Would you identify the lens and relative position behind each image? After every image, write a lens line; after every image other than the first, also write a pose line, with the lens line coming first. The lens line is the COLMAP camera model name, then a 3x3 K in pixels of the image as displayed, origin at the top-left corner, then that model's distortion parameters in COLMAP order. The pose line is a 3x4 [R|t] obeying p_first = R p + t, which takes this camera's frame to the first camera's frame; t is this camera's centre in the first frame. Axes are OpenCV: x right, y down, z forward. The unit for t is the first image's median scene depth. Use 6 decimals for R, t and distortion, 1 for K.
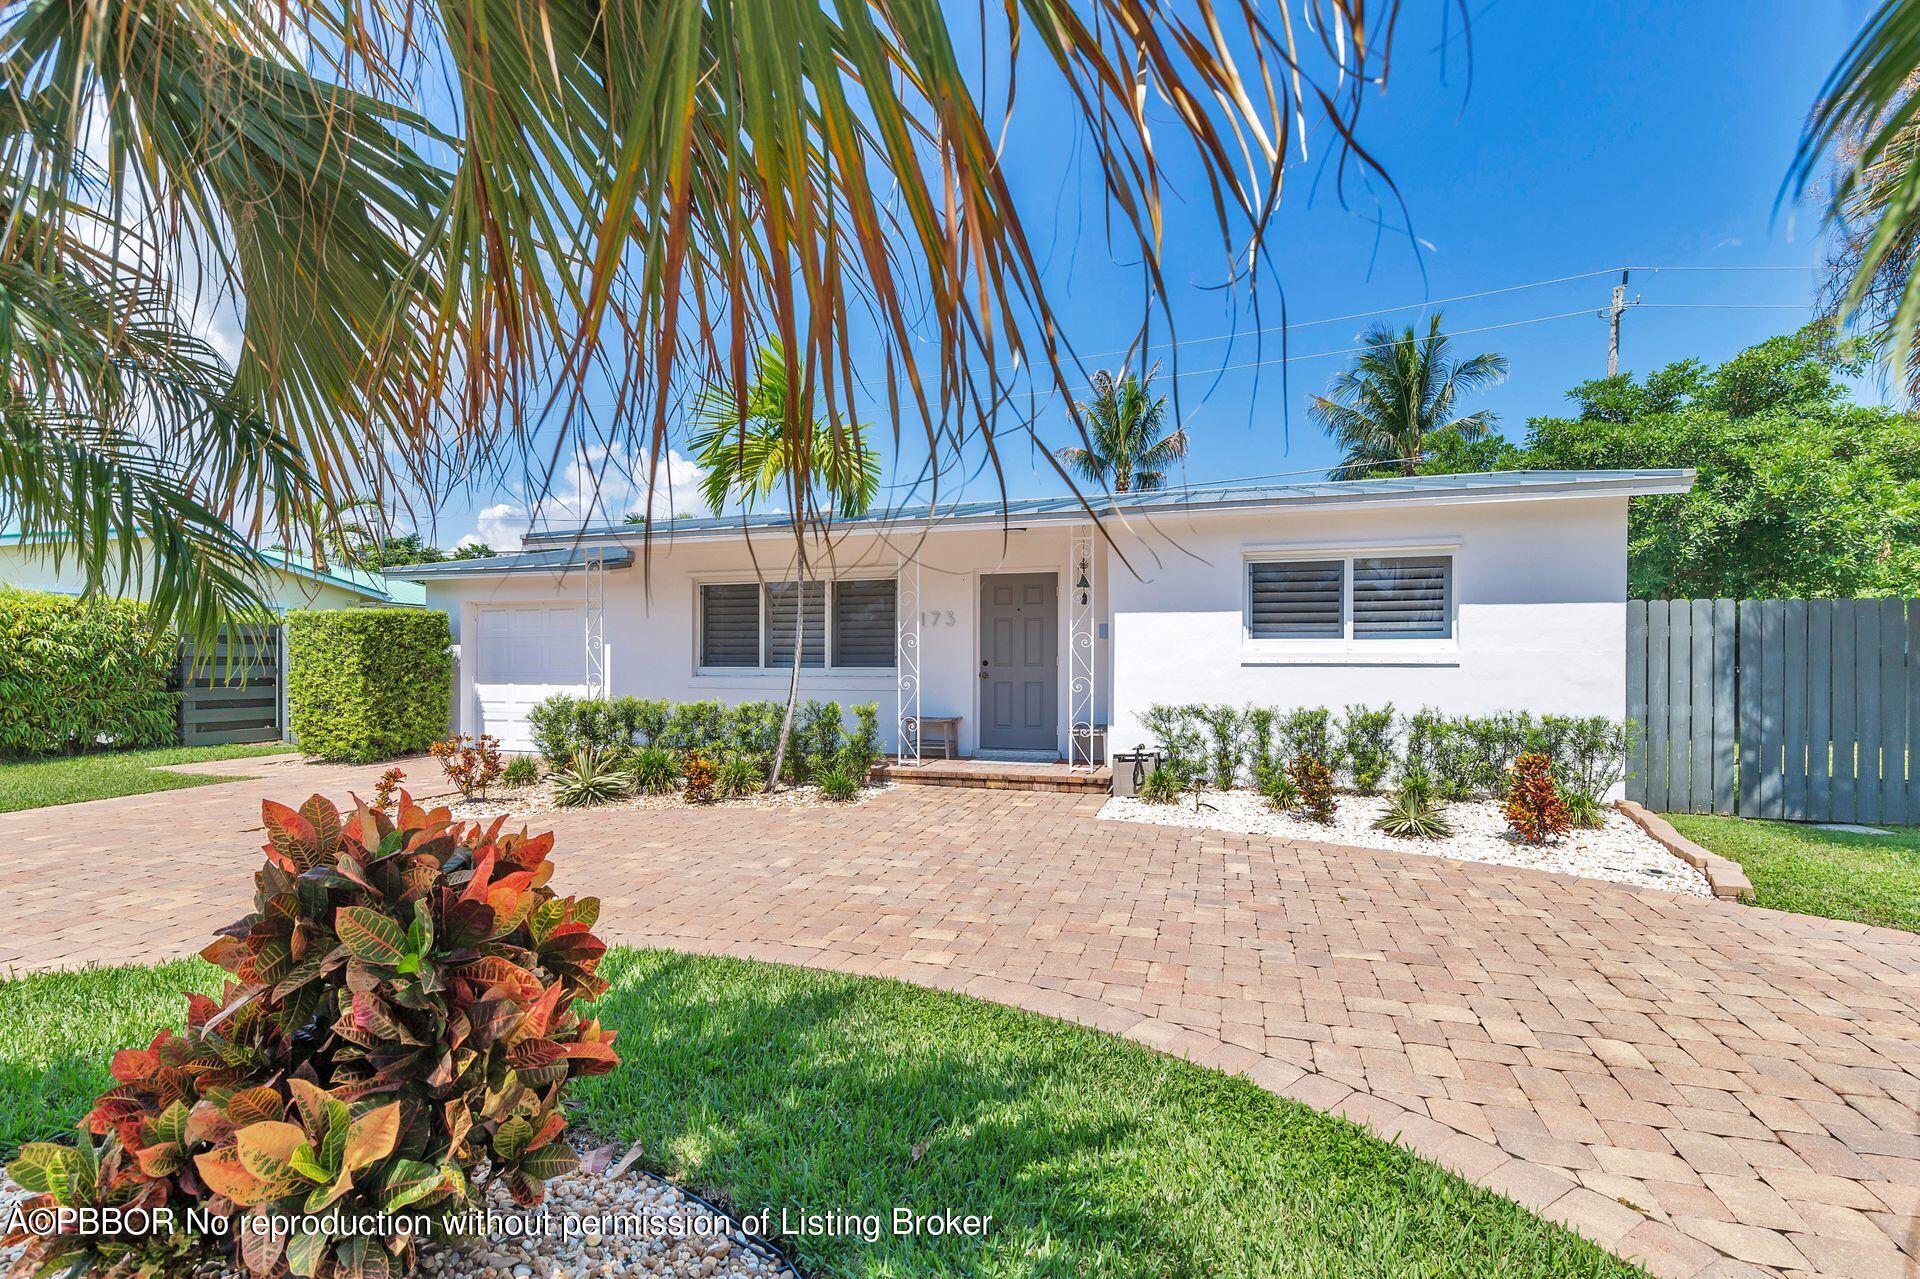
lens RADIAL K [[893.4, 0, 964.8], [0, 893.4, 661.8], [0, 0, 1]] dist [0.000023, -0.000189]
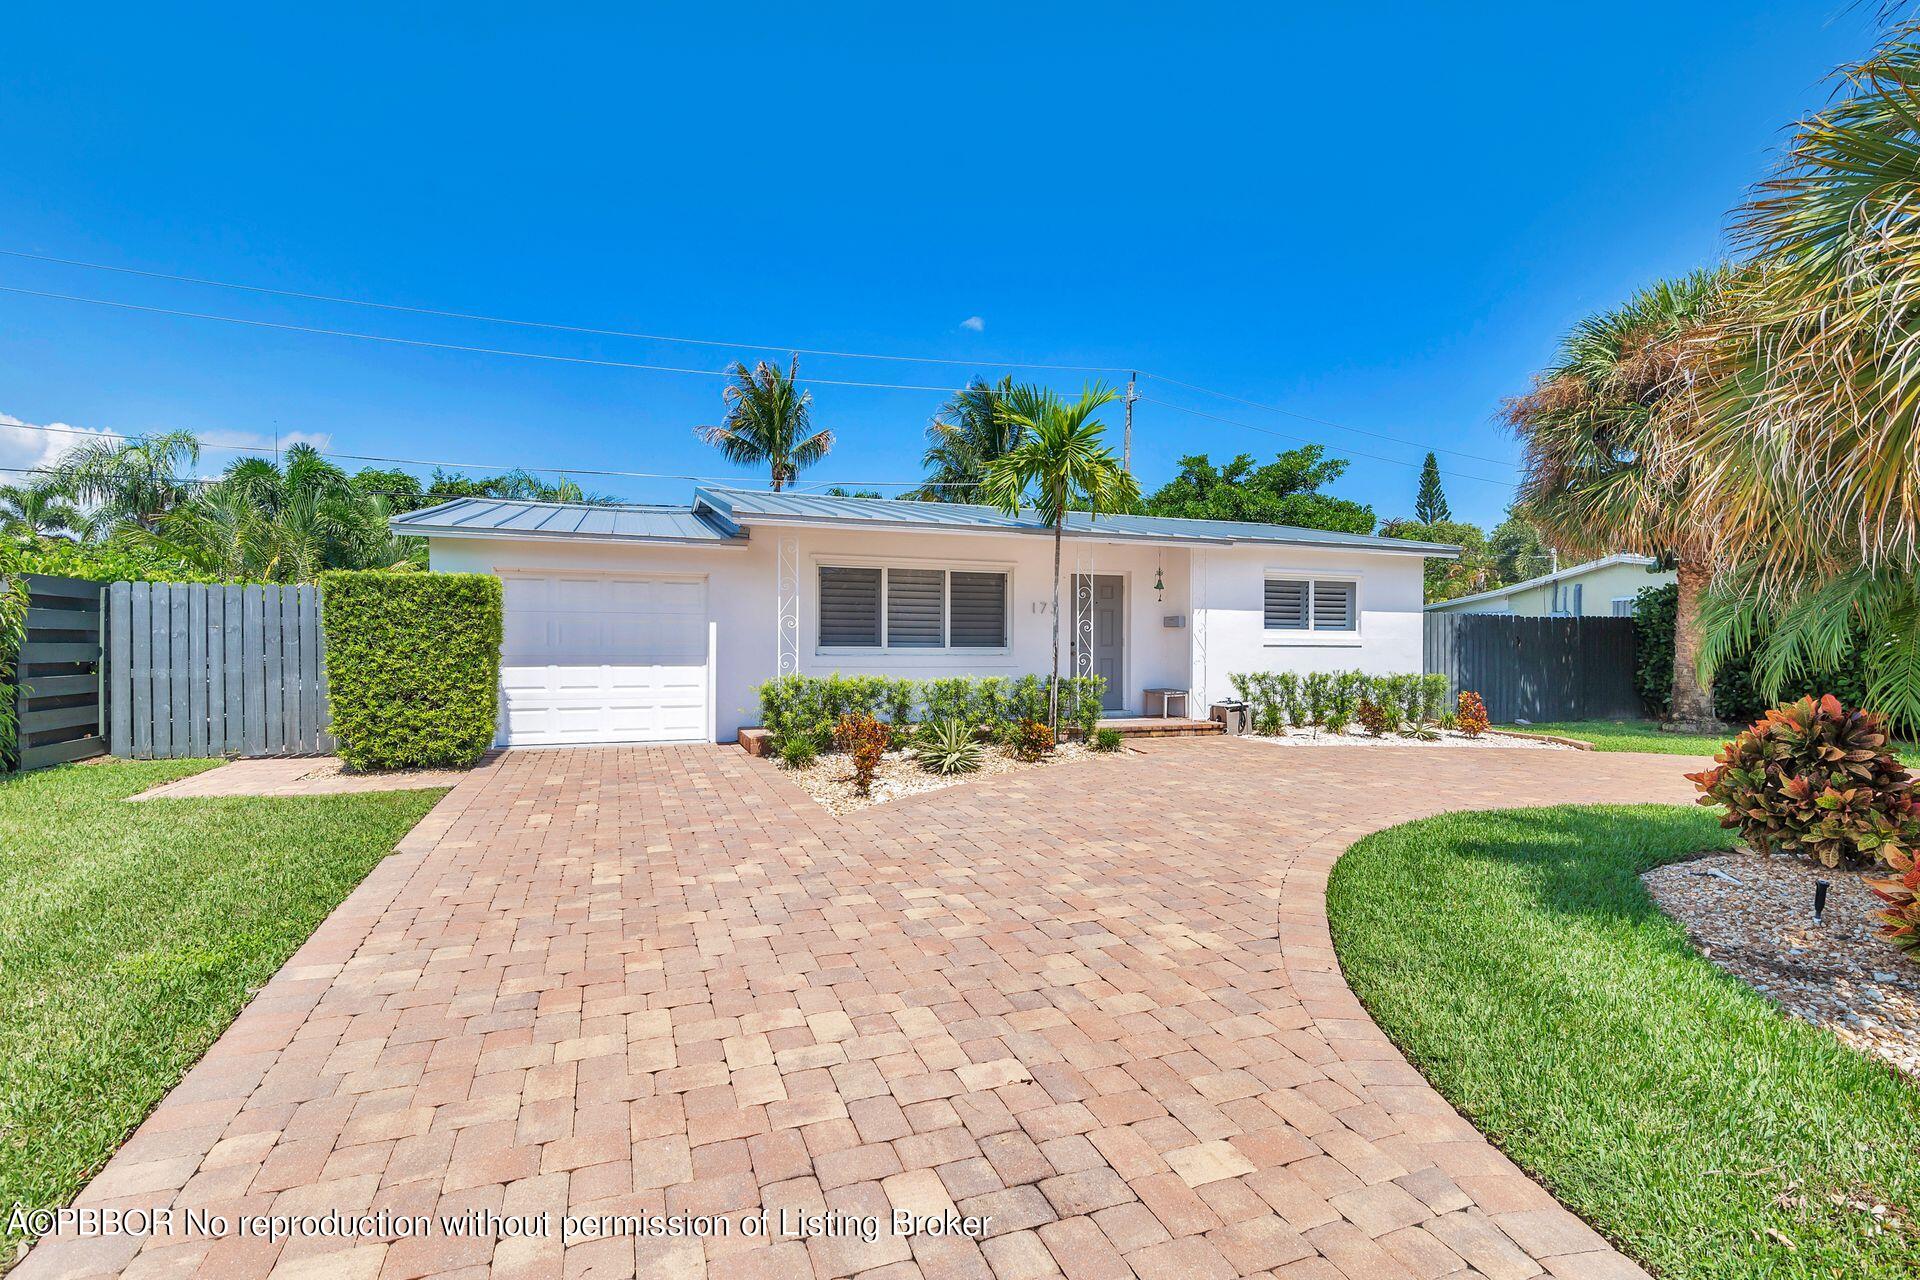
lens RADIAL K [[901.6, 0, 963.9], [0, 901.6, 633.6], [0, 0, 1]] dist [-0.000113, 0.000095]
pose [[0.776442, 0.010183, 0.630106, -1.014309], [-0.005161, 0.999939, -0.009800, 0.000199], [-0.630167, 0.004357, 0.776447, 0.115845]]
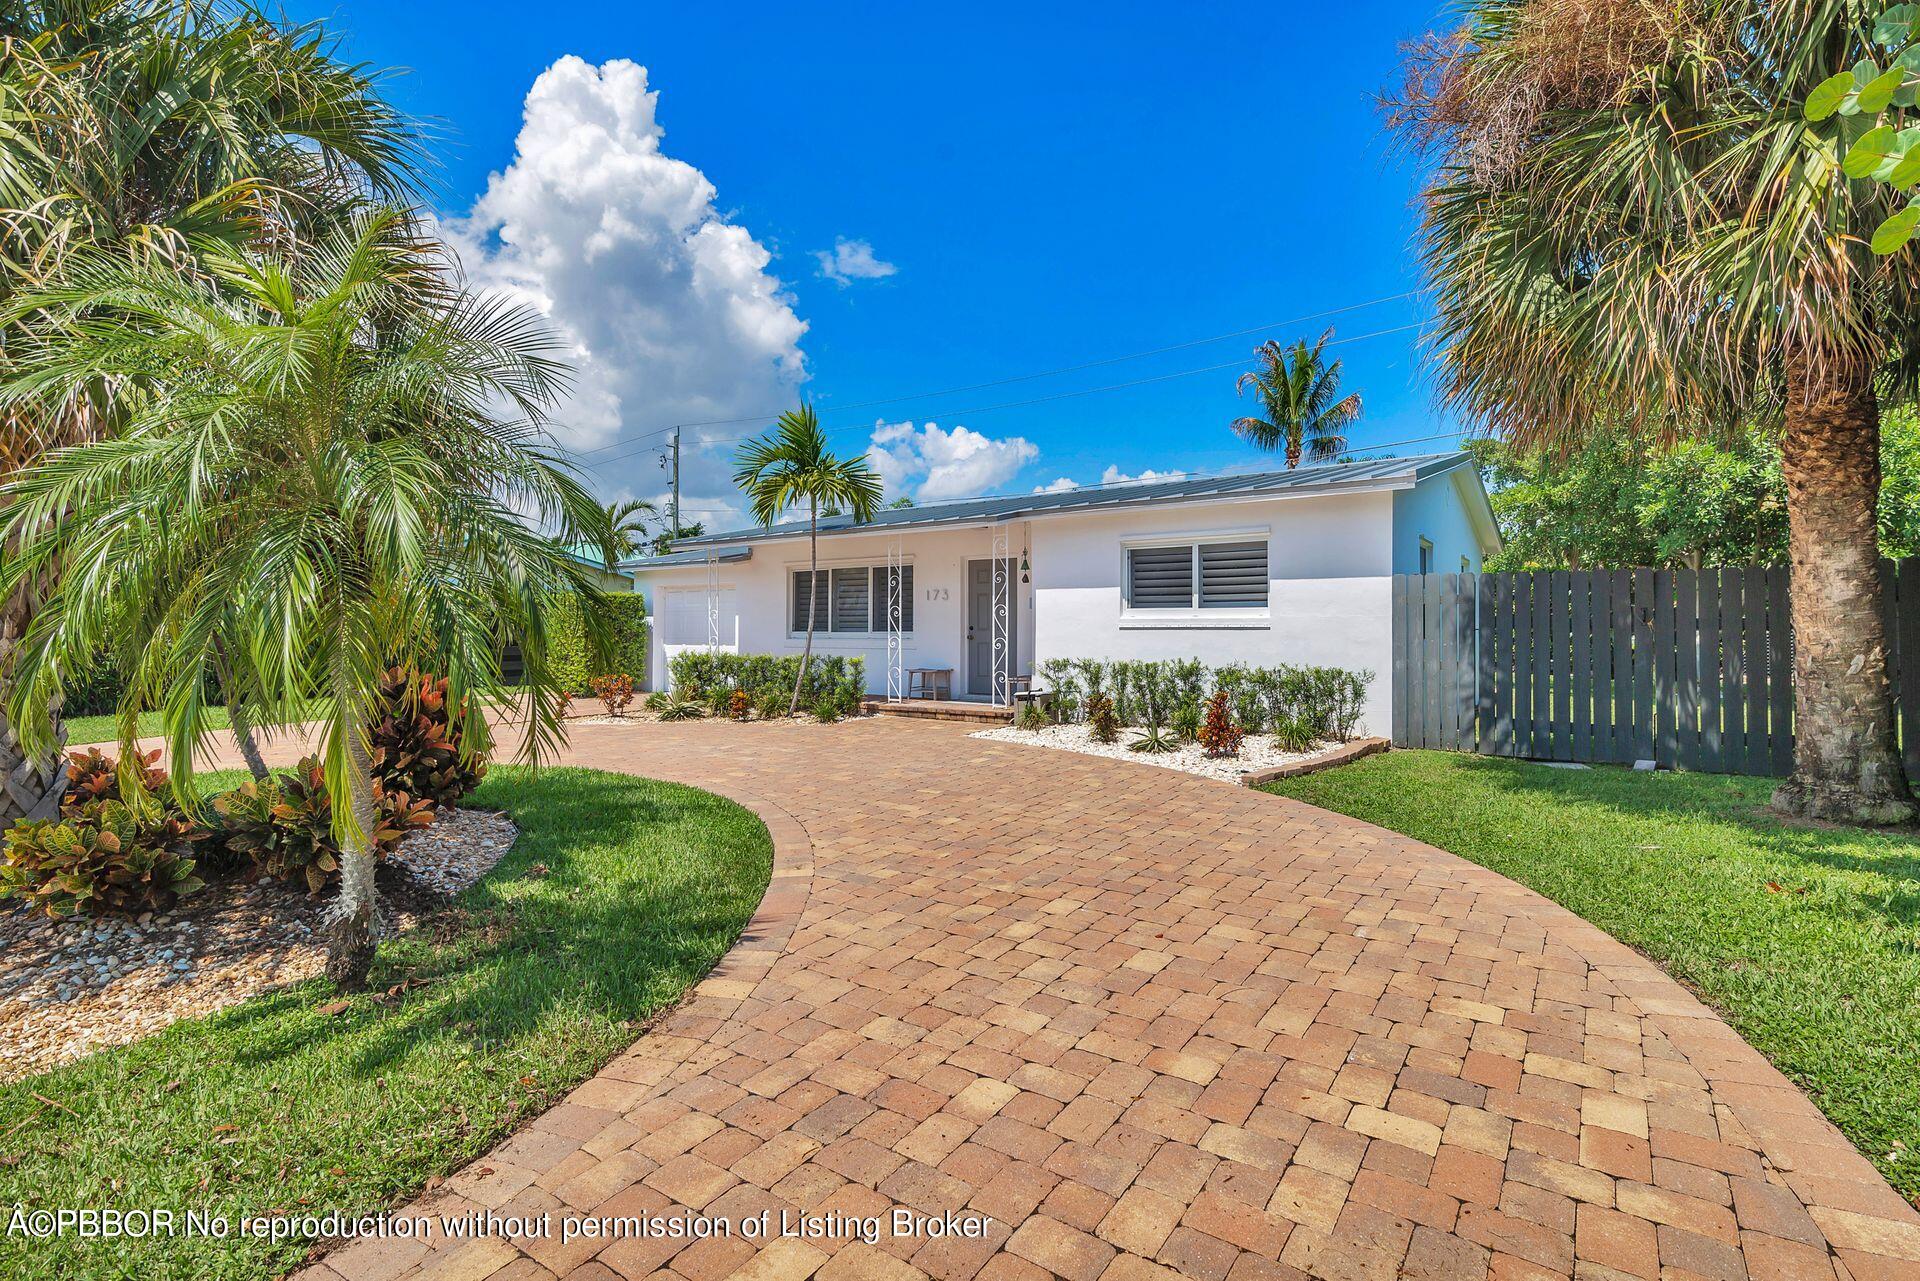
lens RADIAL K [[901.6, 0, 963.9], [0, 901.6, 634.1], [0, 0, 1]] dist [-0.000113, 0.000095]
pose [[0.953747, -0.000620, -0.300609, 0.460144], [0.001898, 0.999990, 0.003959, 0.005495], [0.300604, -0.004346, 0.953739, -0.293683]]
